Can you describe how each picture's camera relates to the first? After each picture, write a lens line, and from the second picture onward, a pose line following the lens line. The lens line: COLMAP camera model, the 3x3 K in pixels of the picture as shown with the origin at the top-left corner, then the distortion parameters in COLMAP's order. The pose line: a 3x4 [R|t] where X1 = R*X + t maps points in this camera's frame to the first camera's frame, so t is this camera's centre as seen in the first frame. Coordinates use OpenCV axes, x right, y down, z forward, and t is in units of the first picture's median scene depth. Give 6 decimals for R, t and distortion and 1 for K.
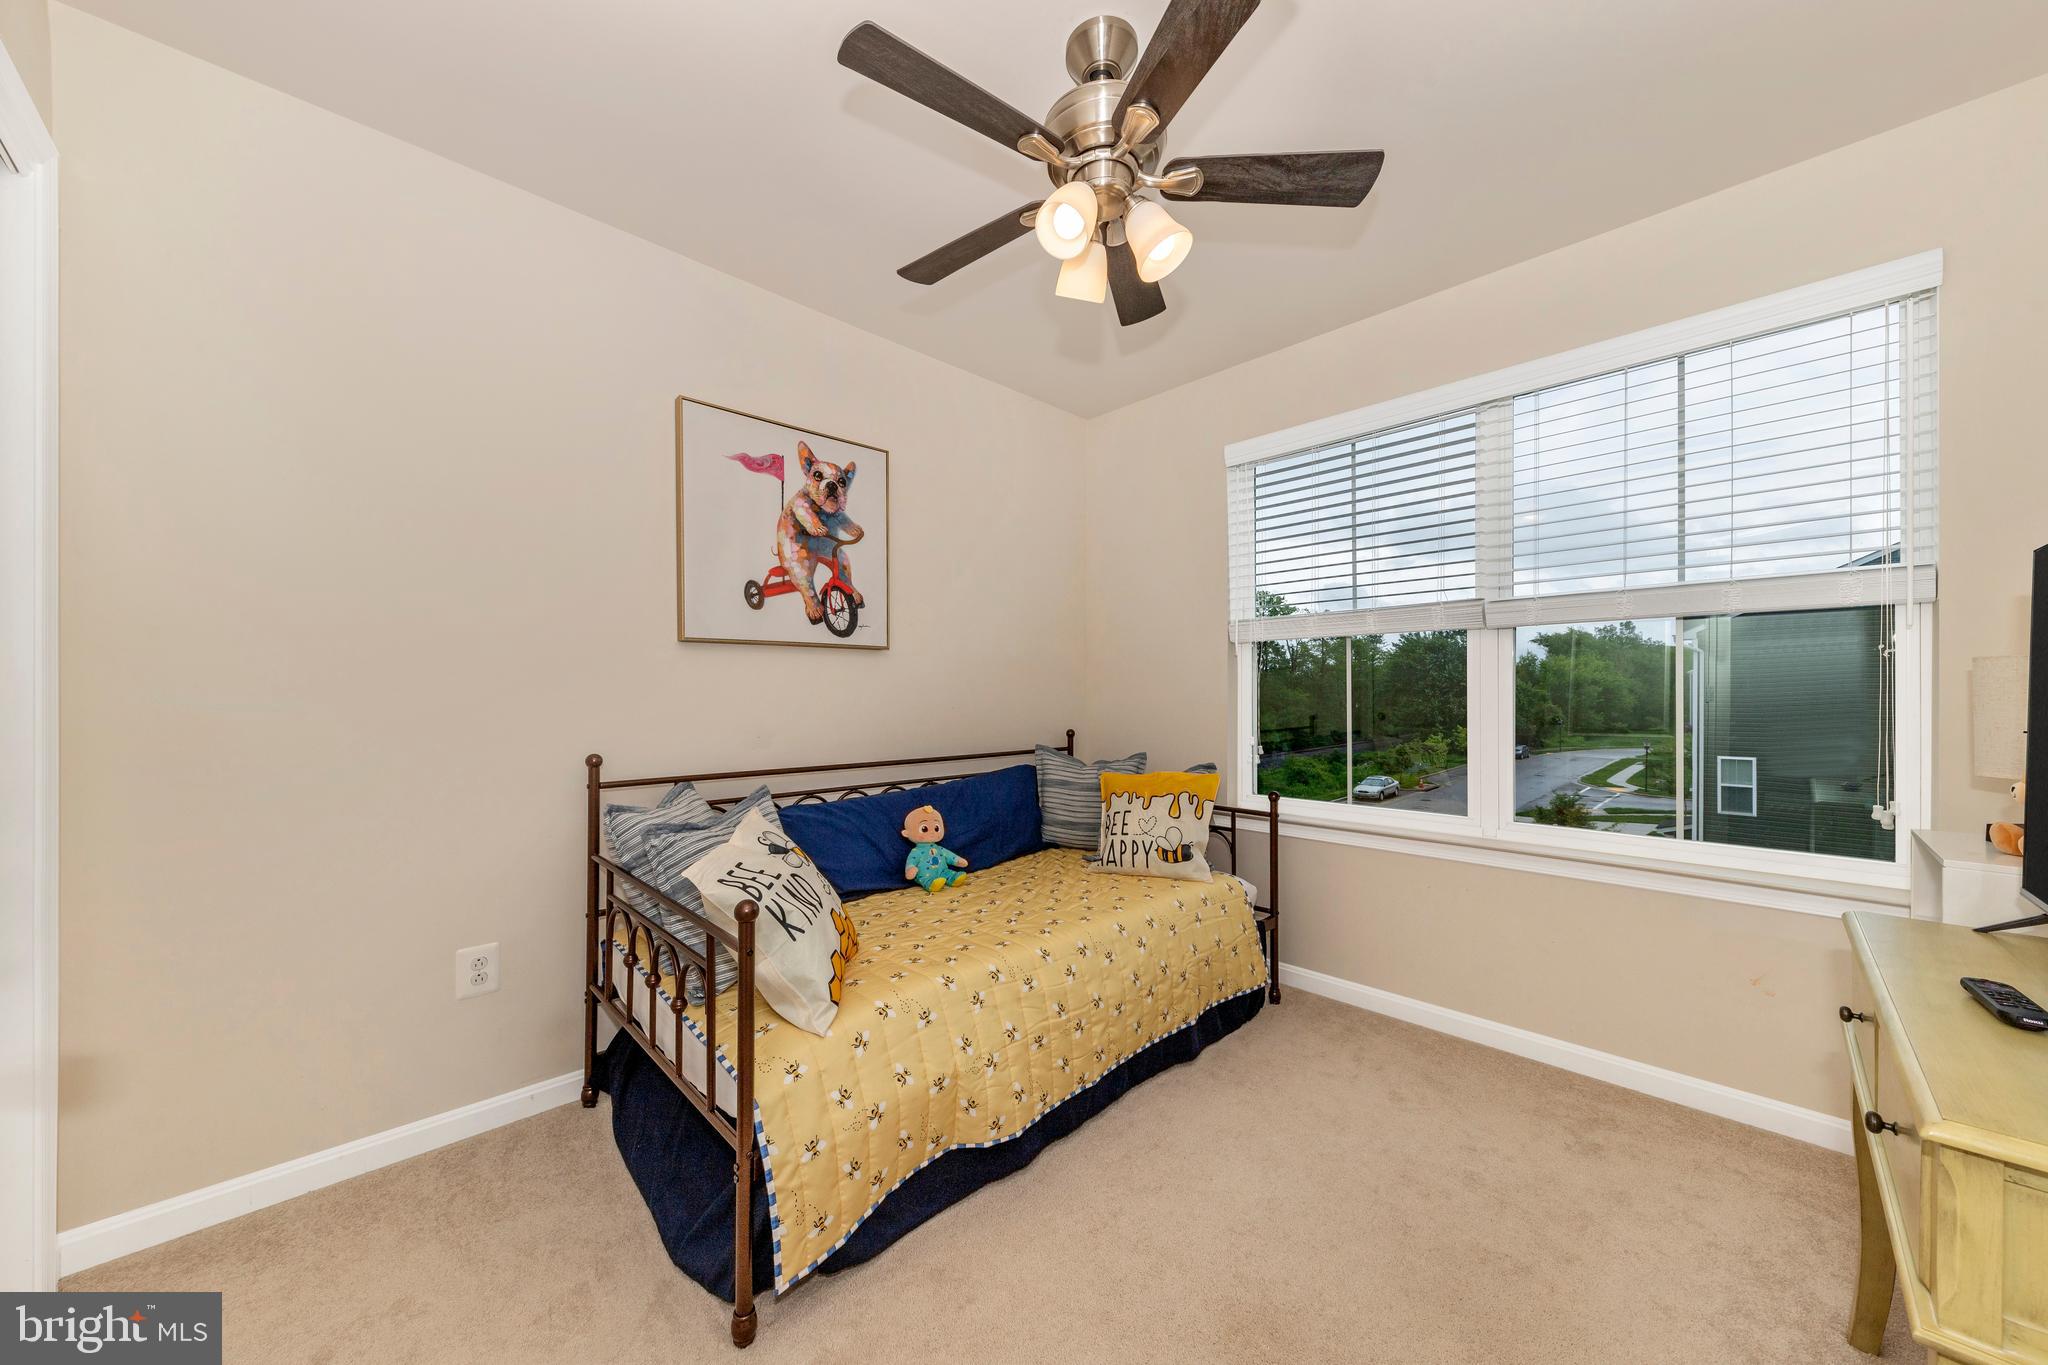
lens RADIAL K [[712.6, 0, 1036.1], [0, 712.6, 674.8], [0, 0, 1]] dist [0.001562, 0.000009]
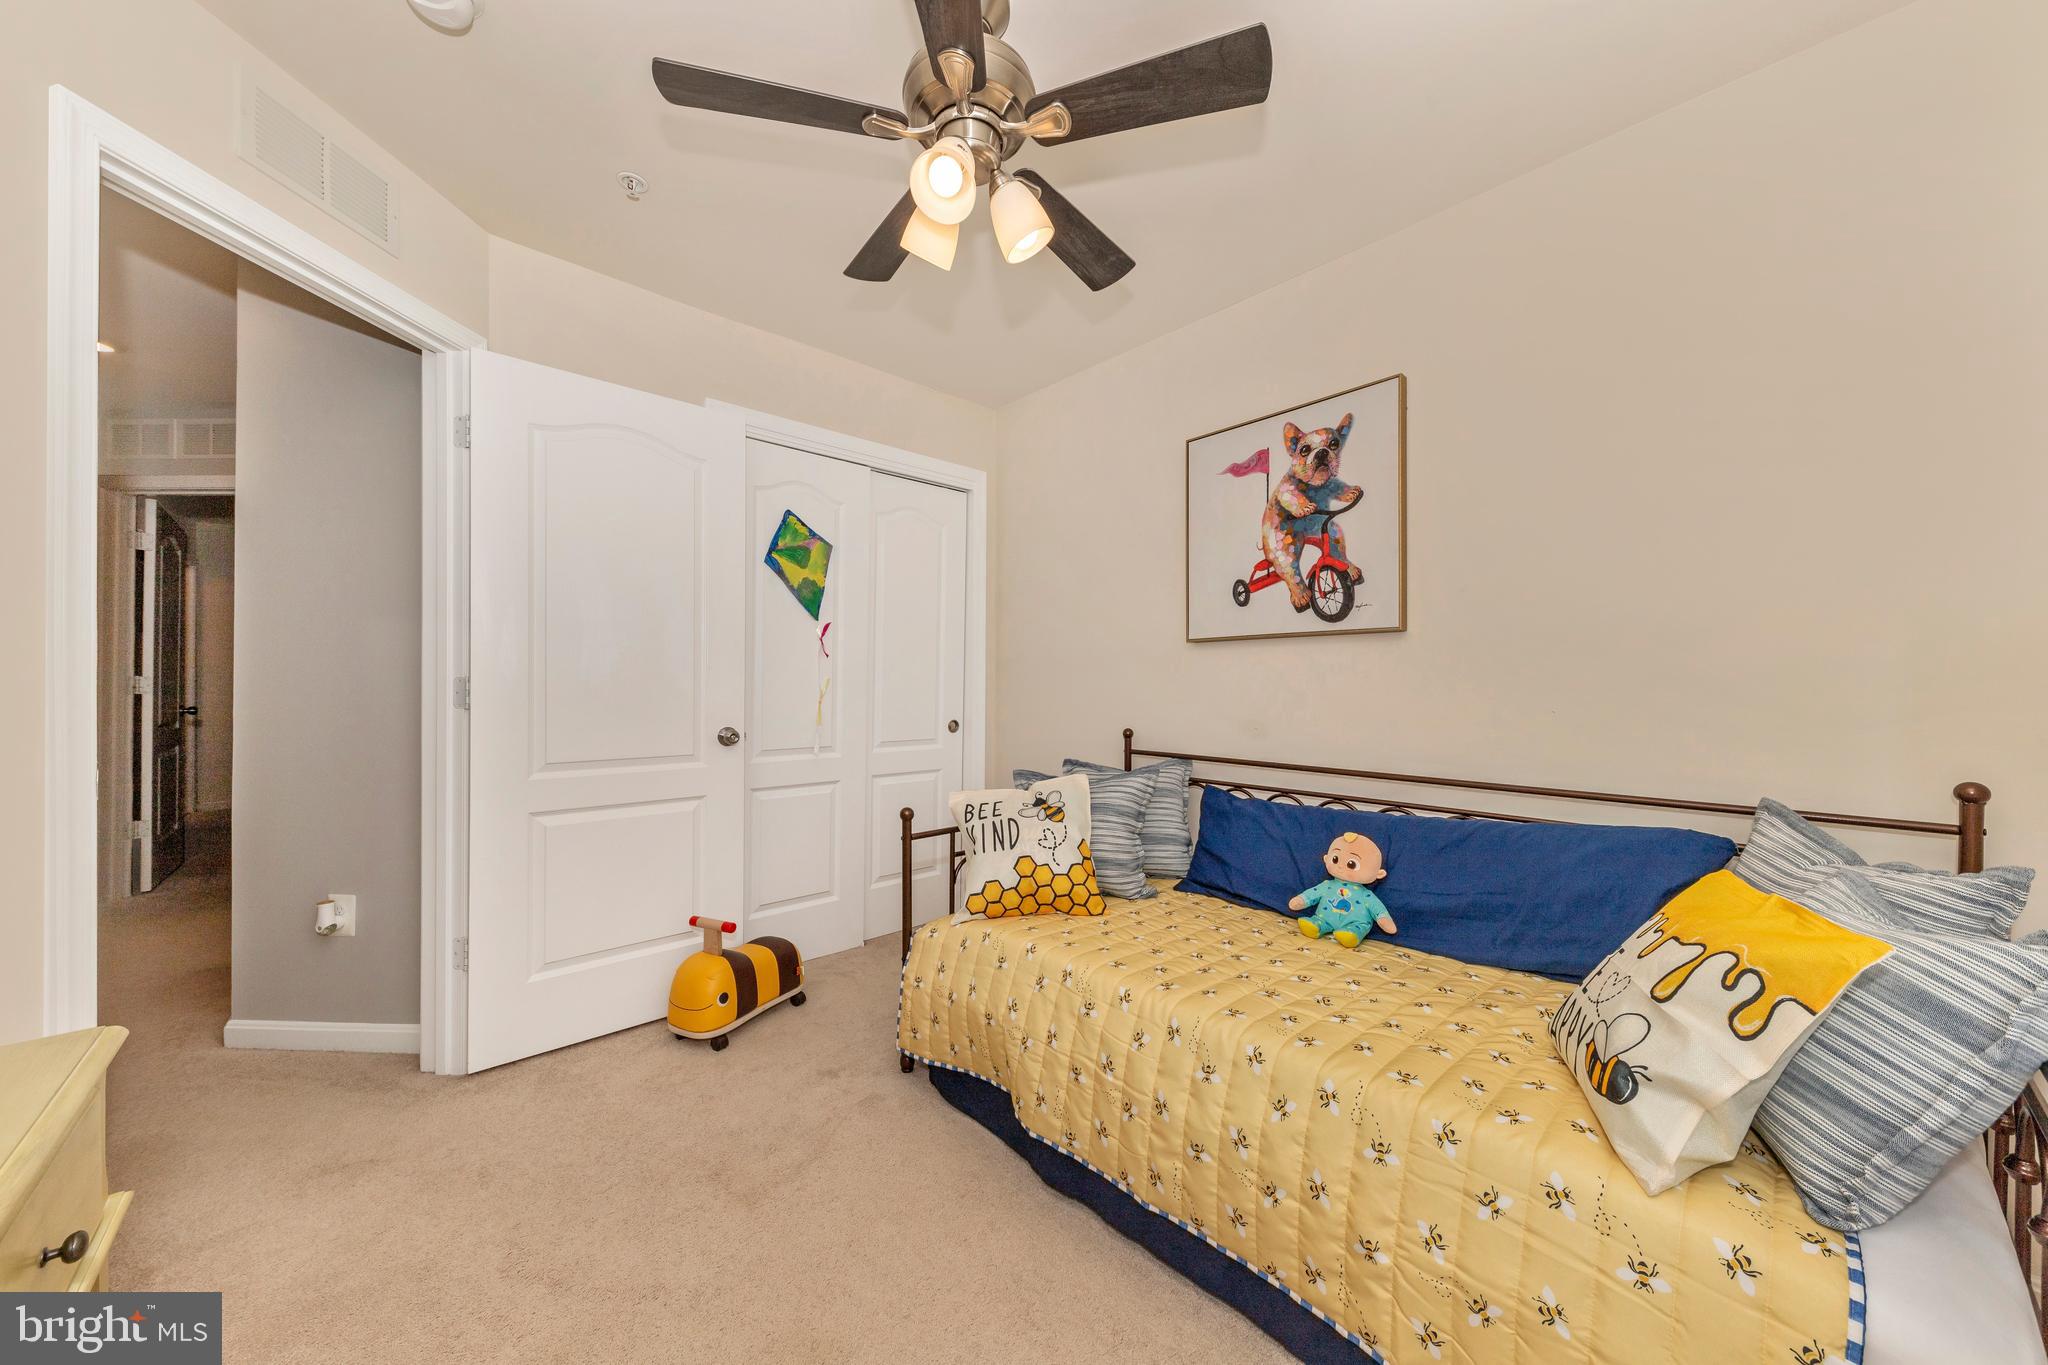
lens RADIAL K [[712.6, 0, 1036.1], [0, 712.6, 674.8], [0, 0, 1]] dist [0.001562, 0.000009]
pose [[-0.035316, -0.017157, -0.999229, 0.624130], [0.015620, 0.999721, -0.017717, 0.021566], [0.999254, -0.016233, -0.035038, 0.682950]]
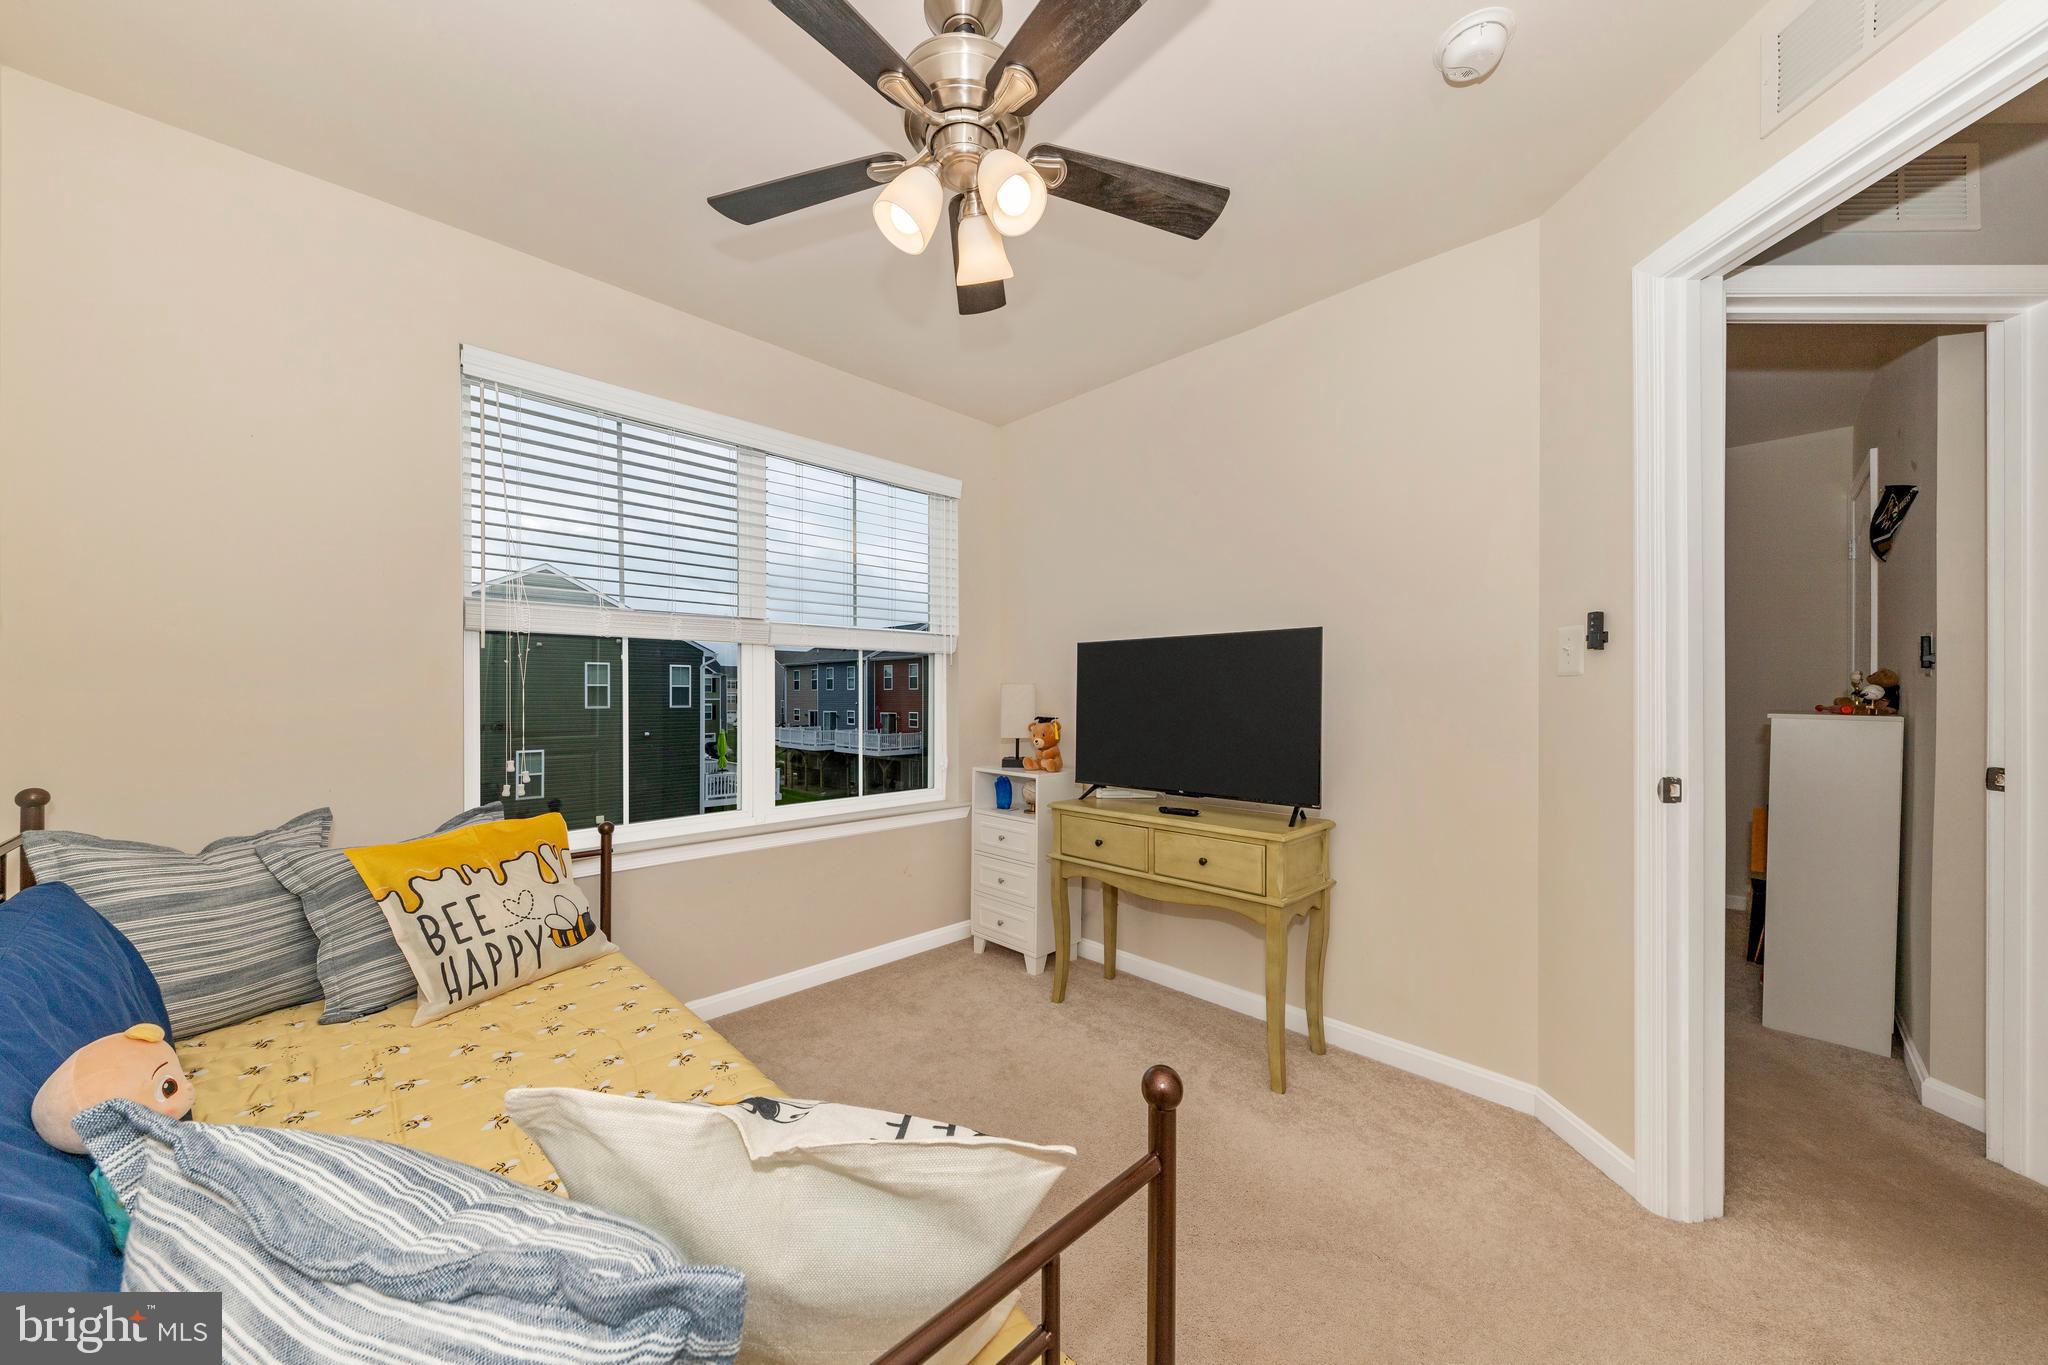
lens RADIAL K [[706.8, 0, 1005.7], [0, 706.8, 690.0], [0, 0, 1]] dist [0.001204, -0.002940]
pose [[0.006233, 0.009842, 0.999932, -0.501329], [-0.026626, 0.999599, -0.009673, 0.008322], [-0.999626, -0.026564, 0.006493, 0.573647]]
